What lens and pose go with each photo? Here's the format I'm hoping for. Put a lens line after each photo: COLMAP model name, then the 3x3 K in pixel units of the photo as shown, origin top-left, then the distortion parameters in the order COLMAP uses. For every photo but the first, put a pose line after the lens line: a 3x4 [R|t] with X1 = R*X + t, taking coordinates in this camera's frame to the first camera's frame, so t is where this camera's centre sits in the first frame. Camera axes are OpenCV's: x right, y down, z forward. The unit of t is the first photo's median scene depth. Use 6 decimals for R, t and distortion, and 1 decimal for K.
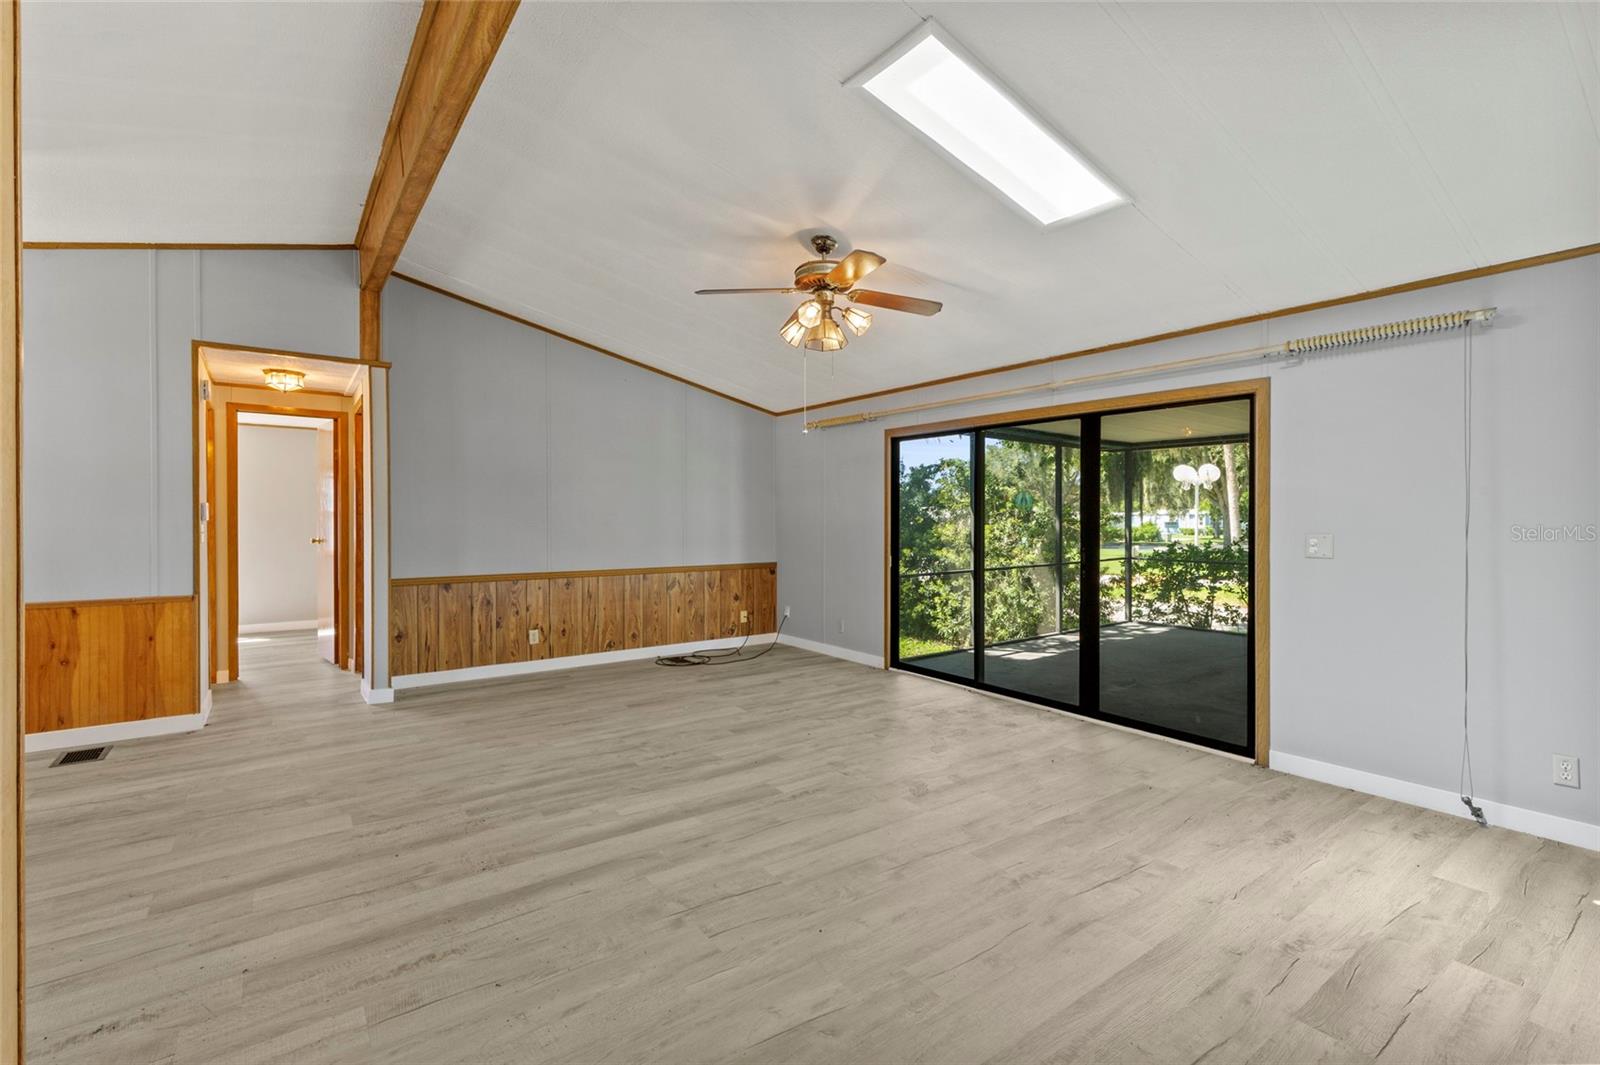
lens RADIAL K [[722.3, 0, 807.9], [0, 722.3, 525.8], [0, 0, 1]] dist [0.010684, -0.001949]
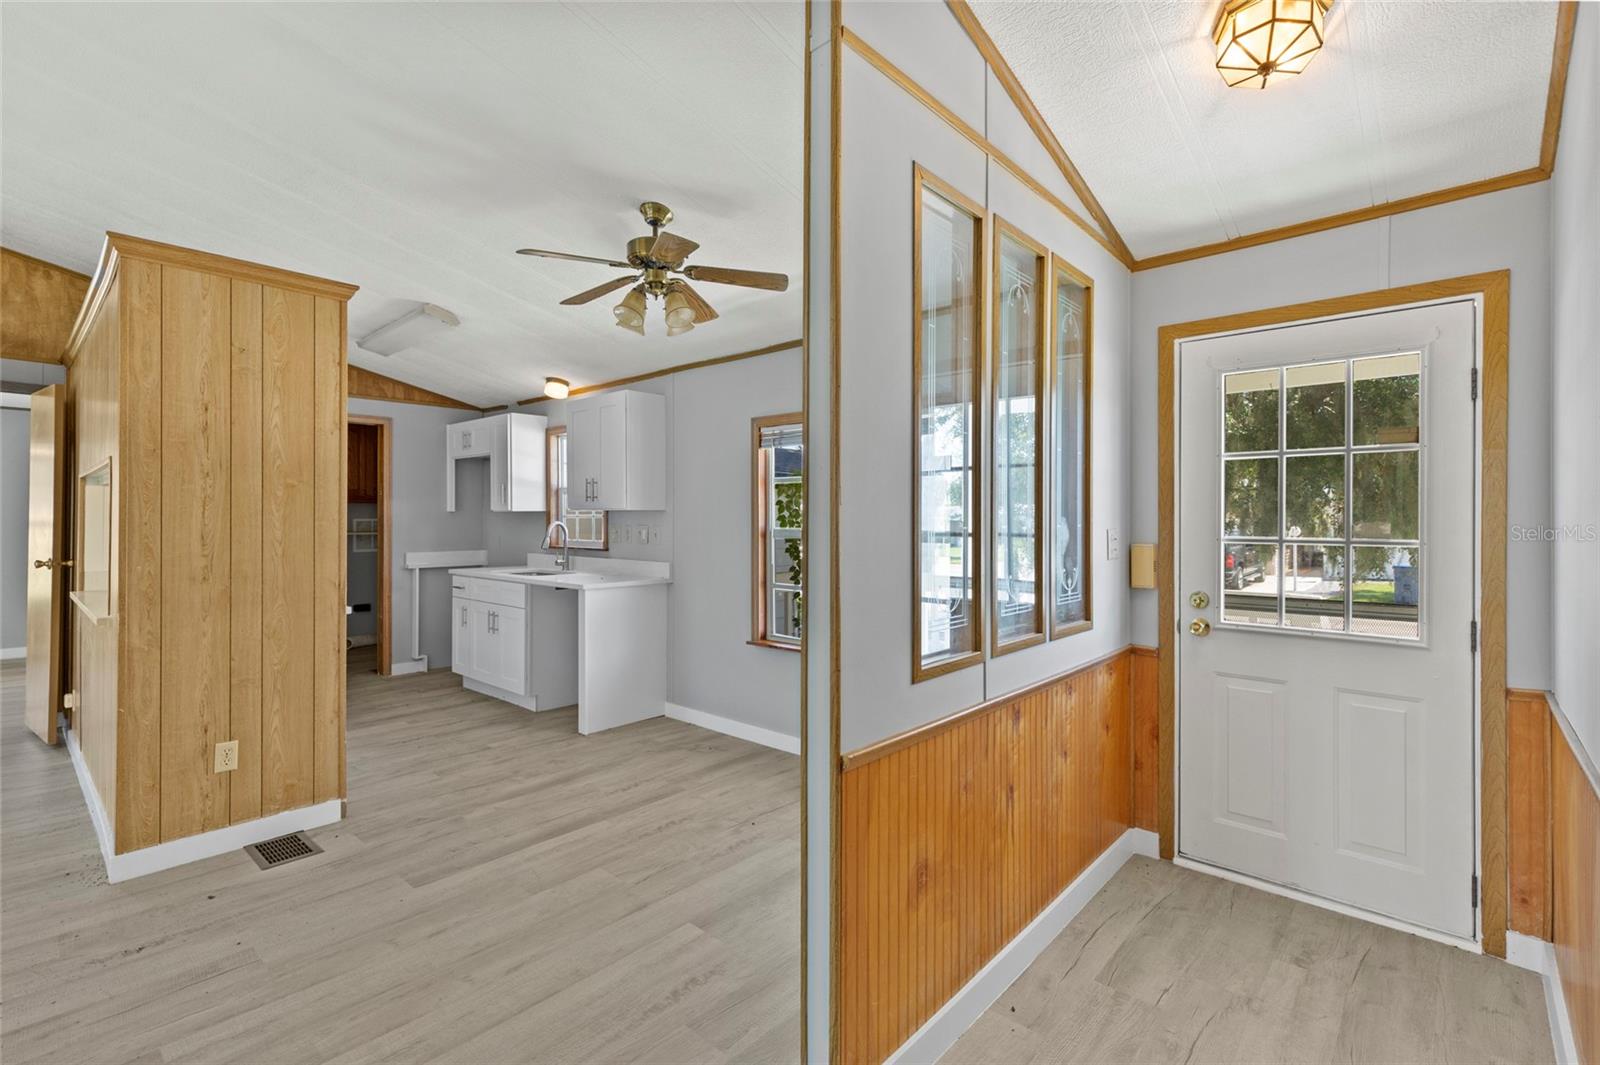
lens RADIAL K [[722.8, 0, 806.1], [0, 722.8, 516.1], [0, 0, 1]] dist [0.009230, -0.000116]
pose [[-0.978411, -0.000826, -0.206669, -0.811512], [-0.001966, 0.999984, 0.005312, -0.019405], [0.206661, 0.005603, -0.978397, 1.087171]]
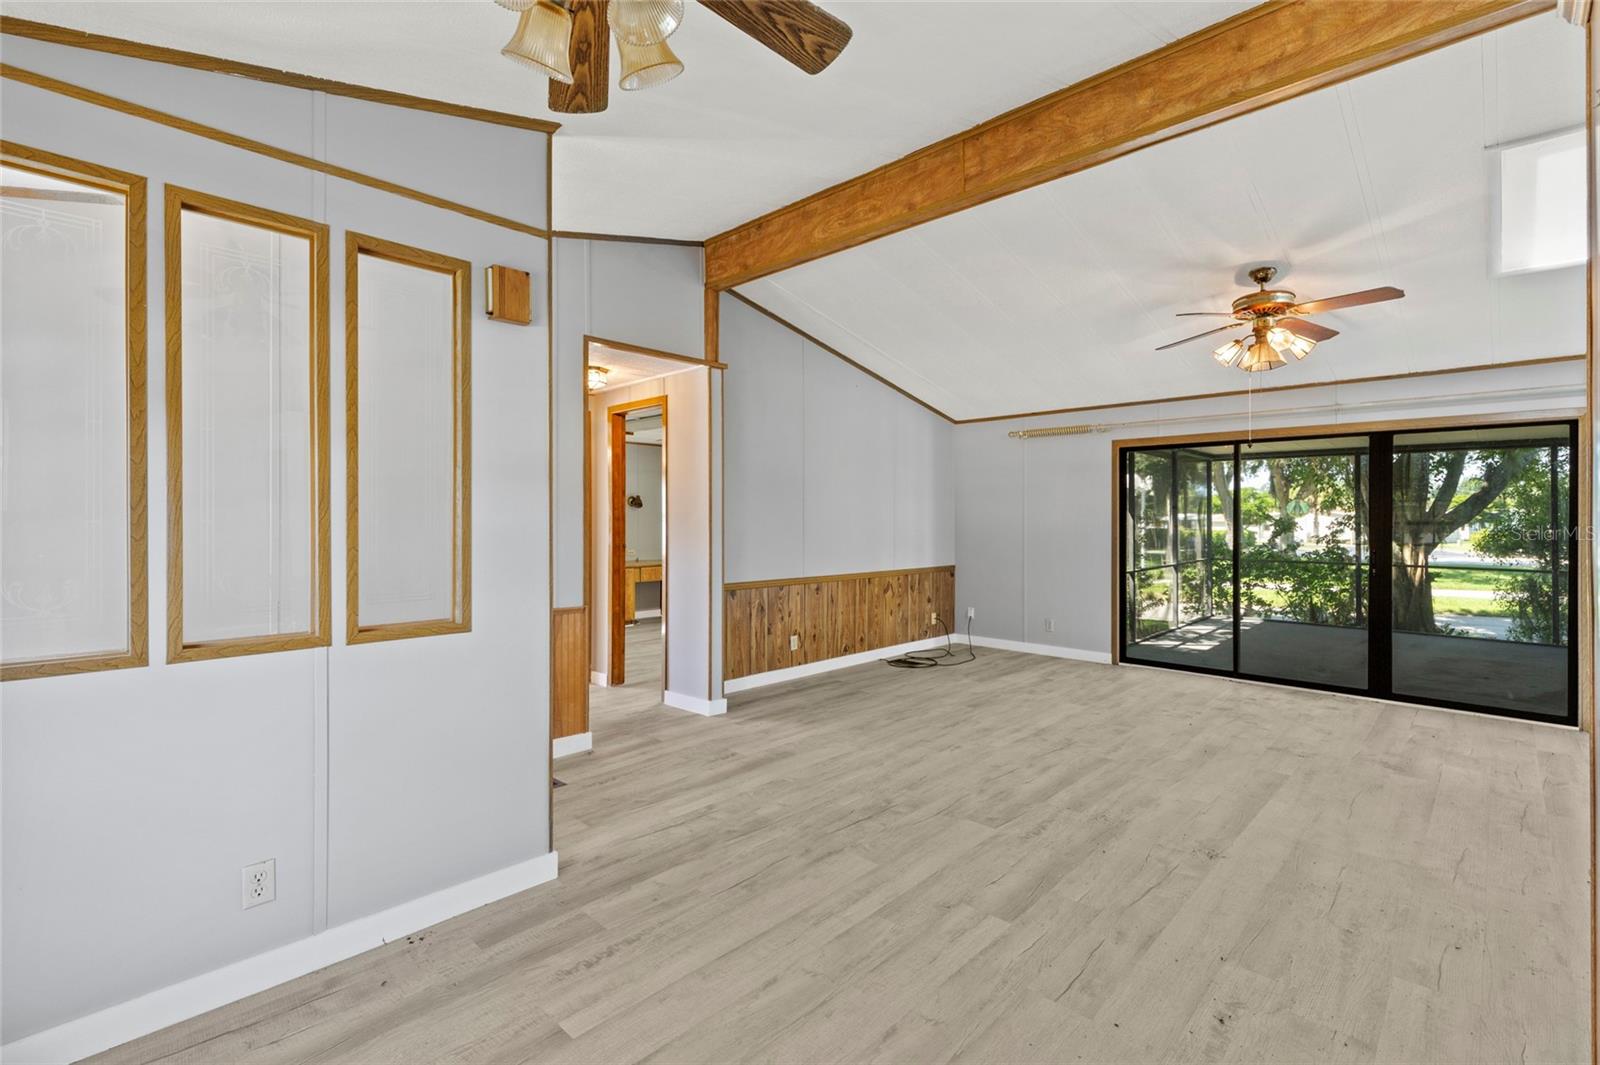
lens RADIAL K [[720.2, 0, 807.9], [0, 720.2, 519.5], [0, 0, 1]] dist [0.006017, -0.000792]
pose [[0.985376, 0.001135, 0.170392, -0.774148], [0.001040, 0.999919, -0.012678, -0.003971], [-0.170392, 0.012669, 0.985295, 0.035906]]
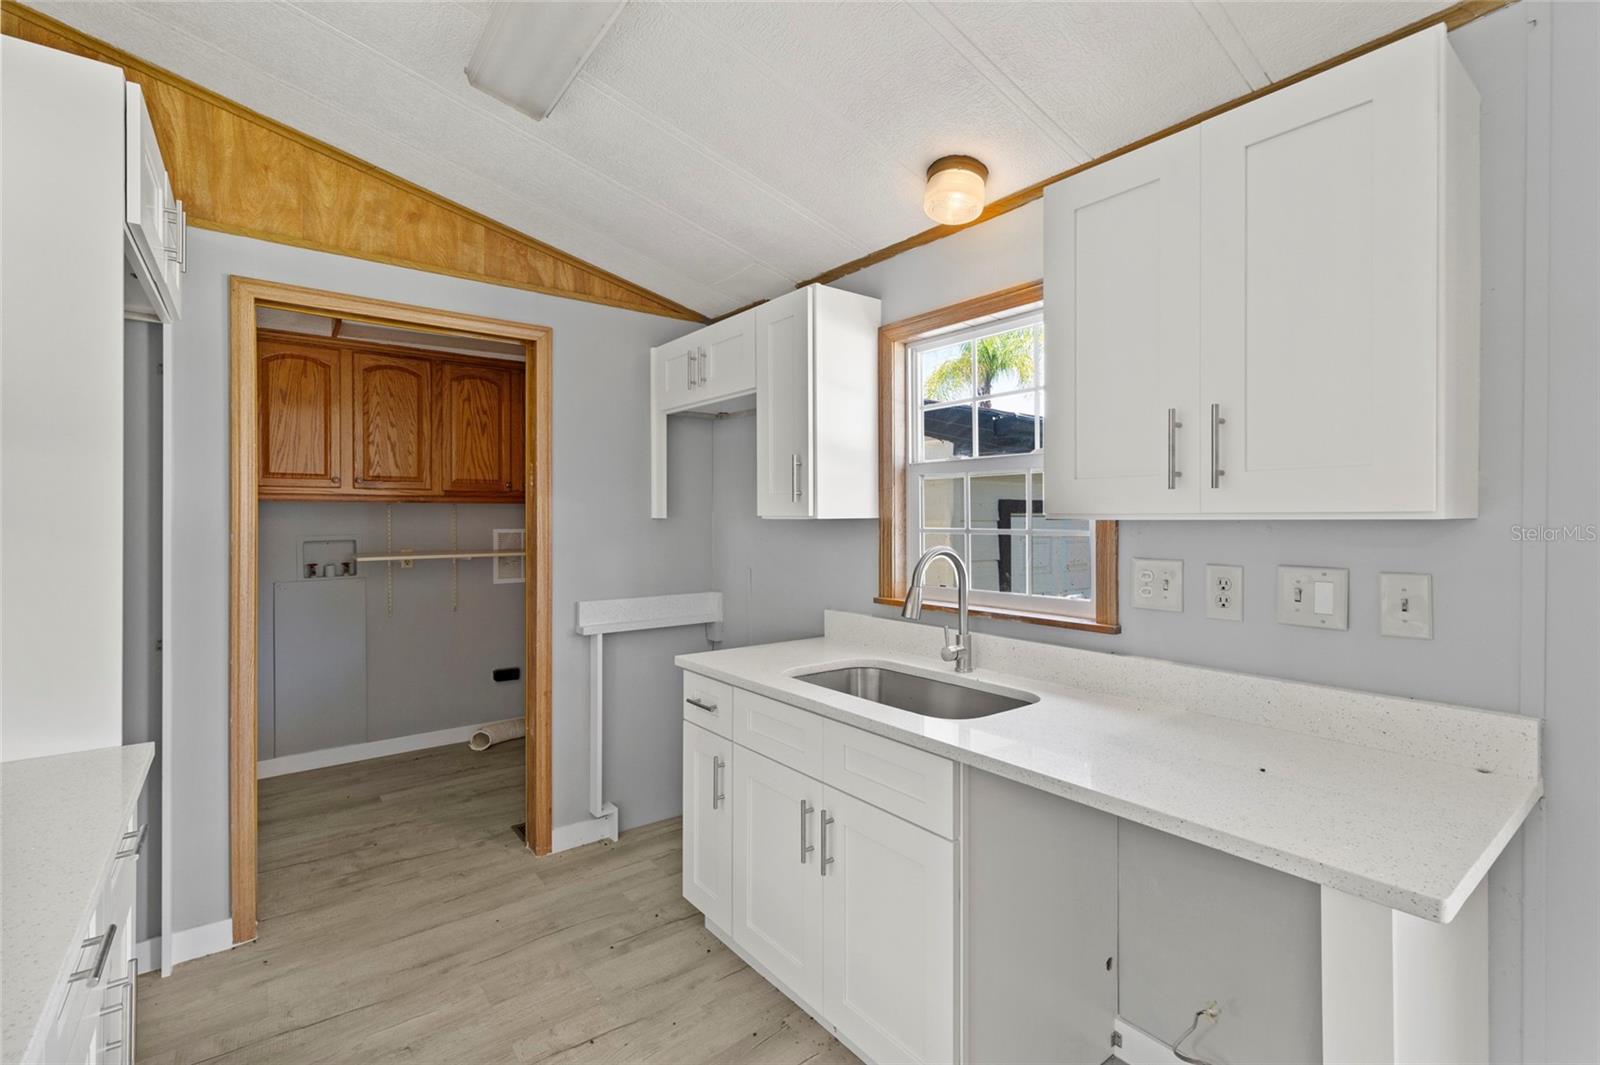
lens RADIAL K [[720.2, 0, 807.9], [0, 720.2, 519.5], [0, 0, 1]] dist [0.006017, -0.000792]
pose [[-0.999562, -0.000305, -0.029604, -0.520380], [-0.000539, 0.999969, 0.007880, -0.024446], [0.029601, 0.007892, -0.999531, 0.179308]]
